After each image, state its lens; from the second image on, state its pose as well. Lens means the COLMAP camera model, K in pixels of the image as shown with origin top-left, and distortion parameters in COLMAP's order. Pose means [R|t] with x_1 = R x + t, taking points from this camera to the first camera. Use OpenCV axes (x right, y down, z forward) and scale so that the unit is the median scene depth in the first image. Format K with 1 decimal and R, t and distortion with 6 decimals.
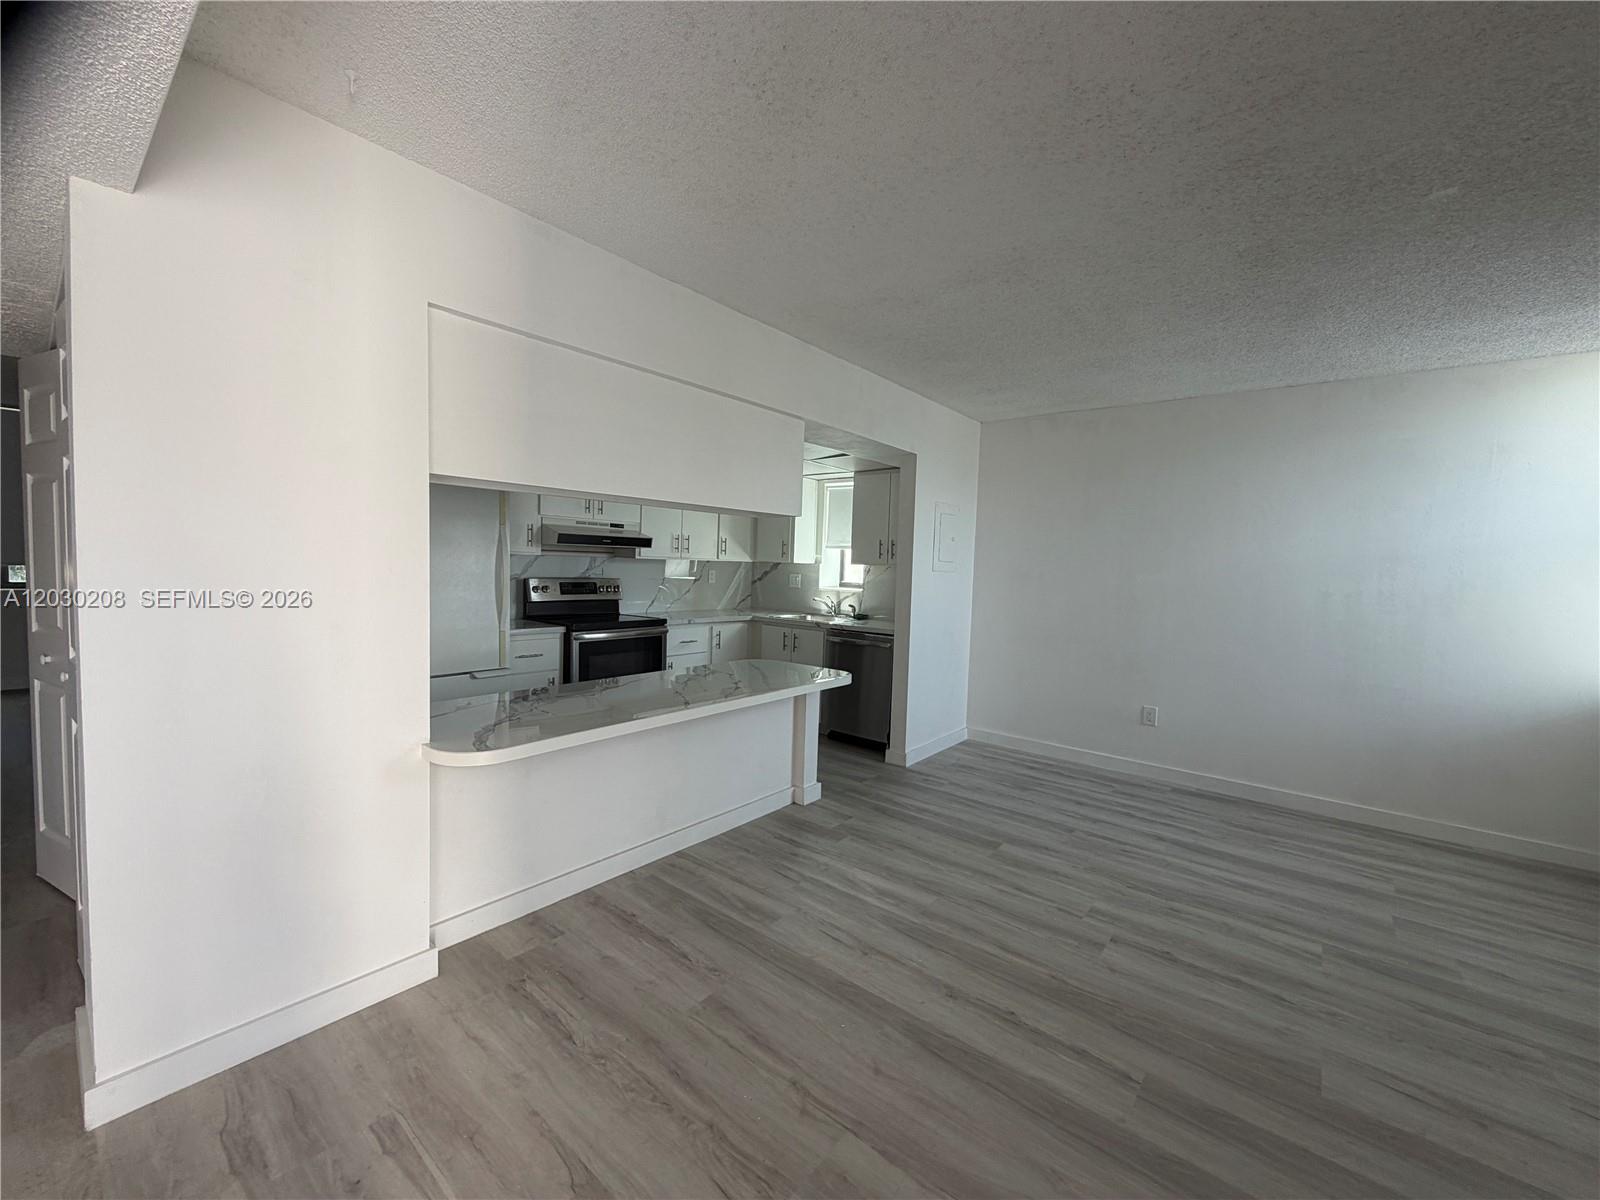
lens RADIAL K [[637.6, 0, 797.3], [0, 637.6, 603.3], [0, 0, 1]] dist [0.005735, -0.000177]
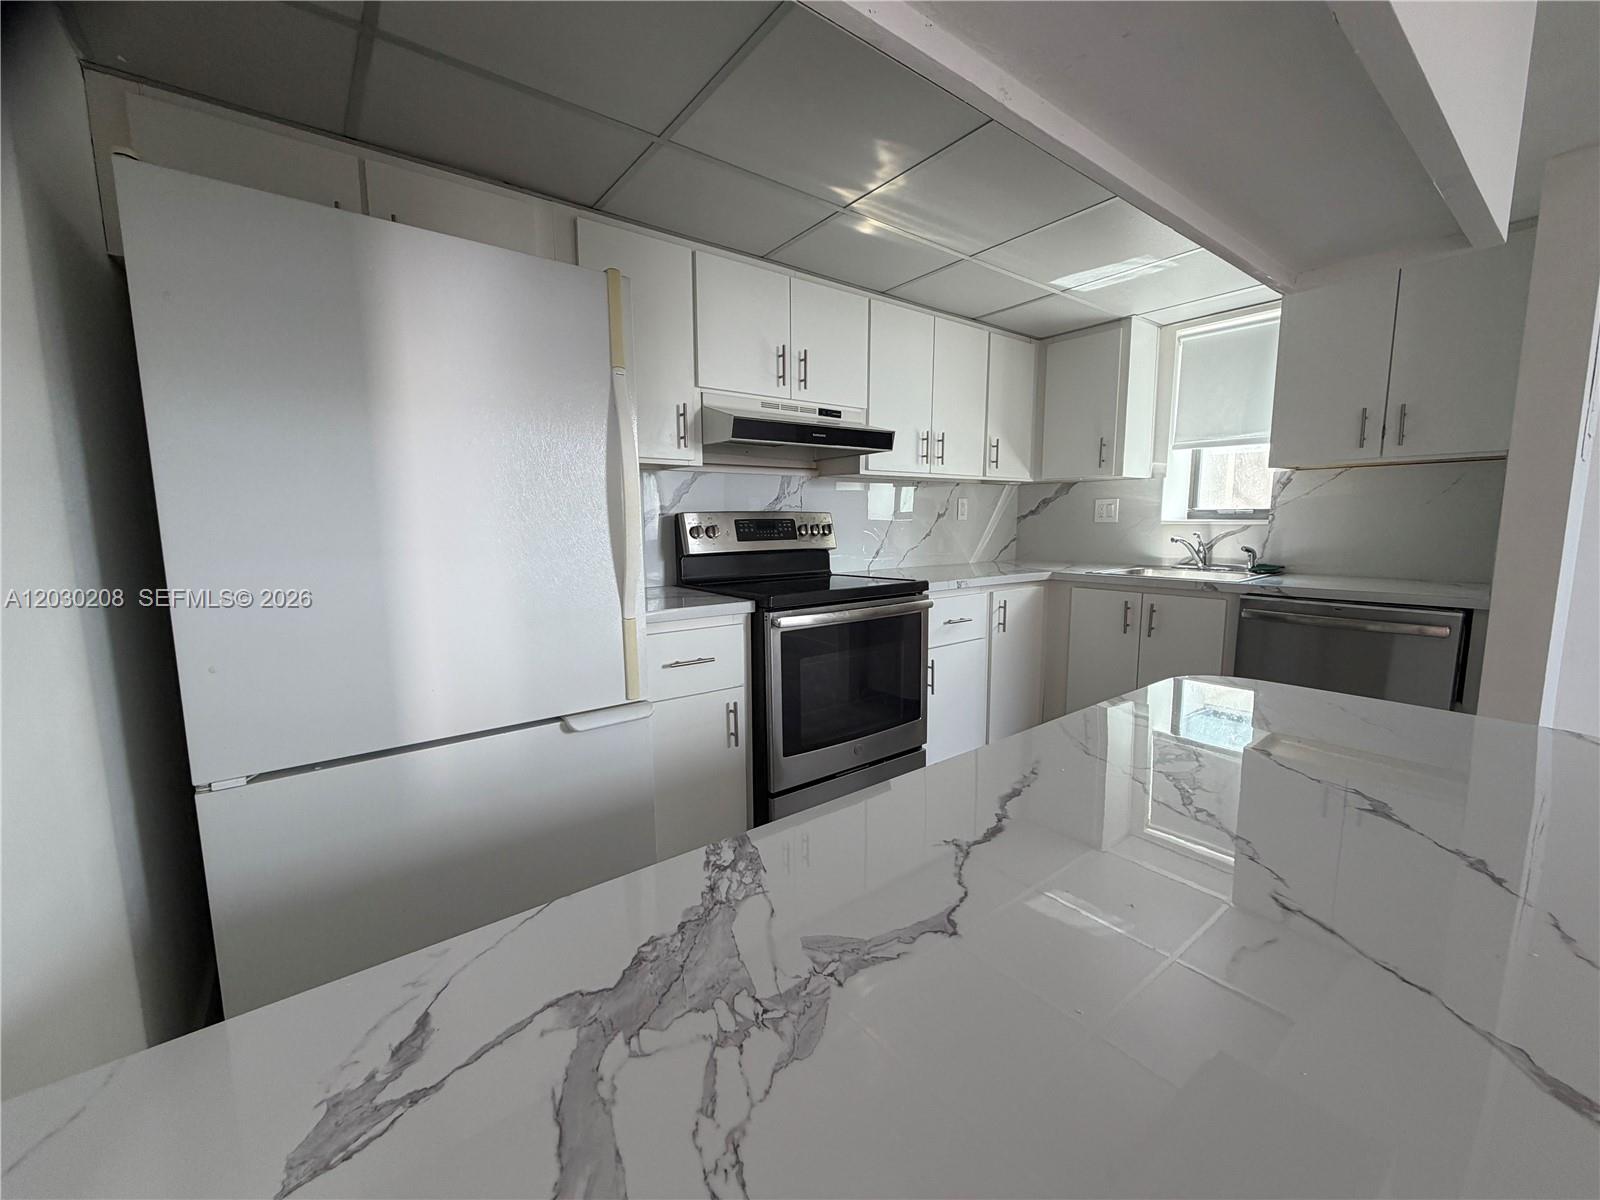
lens RADIAL K [[637.6, 0, 804.2], [0, 637.6, 599.5], [0, 0, 1]] dist [0.005735, -0.000177]
pose [[0.975749, -0.011744, -0.218577, -0.217263], [0.025384, 0.997893, 0.059701, 0.006281], [0.217416, -0.063802, 0.973992, 0.525352]]
